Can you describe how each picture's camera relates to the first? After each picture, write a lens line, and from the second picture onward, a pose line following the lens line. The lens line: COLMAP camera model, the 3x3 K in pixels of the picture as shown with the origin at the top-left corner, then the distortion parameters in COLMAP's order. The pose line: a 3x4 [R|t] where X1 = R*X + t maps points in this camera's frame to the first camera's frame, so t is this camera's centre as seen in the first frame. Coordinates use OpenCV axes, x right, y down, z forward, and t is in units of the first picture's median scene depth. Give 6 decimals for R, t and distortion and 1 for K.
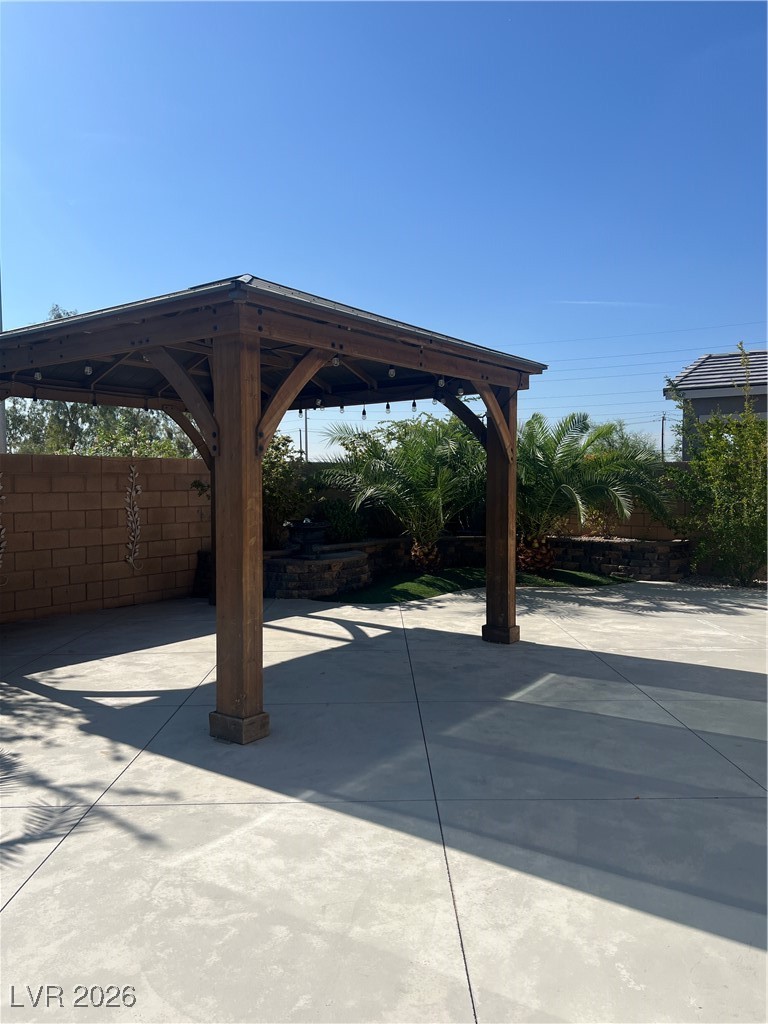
lens RADIAL K [[762.7, 0, 384.0], [0, 762.7, 512.0], [0, 0, 1]] dist [-0.001714, -0.003919]
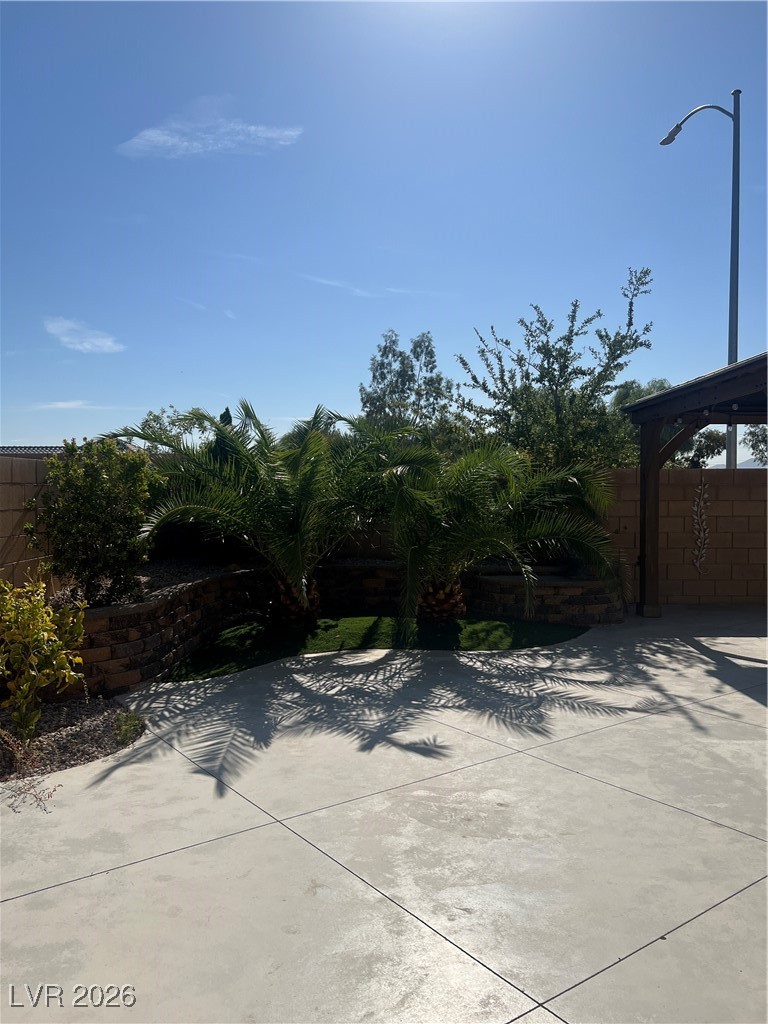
lens RADIAL K [[762.7, 0, 384.0], [0, 762.7, 512.0], [0, 0, 1]] dist [-0.001714, -0.003919]
pose [[0.571096, 0.023988, -0.820533, 0.488157], [-0.034771, 0.999383, 0.005015, 0.012550], [0.820146, 0.025667, 0.571578, -0.337681]]
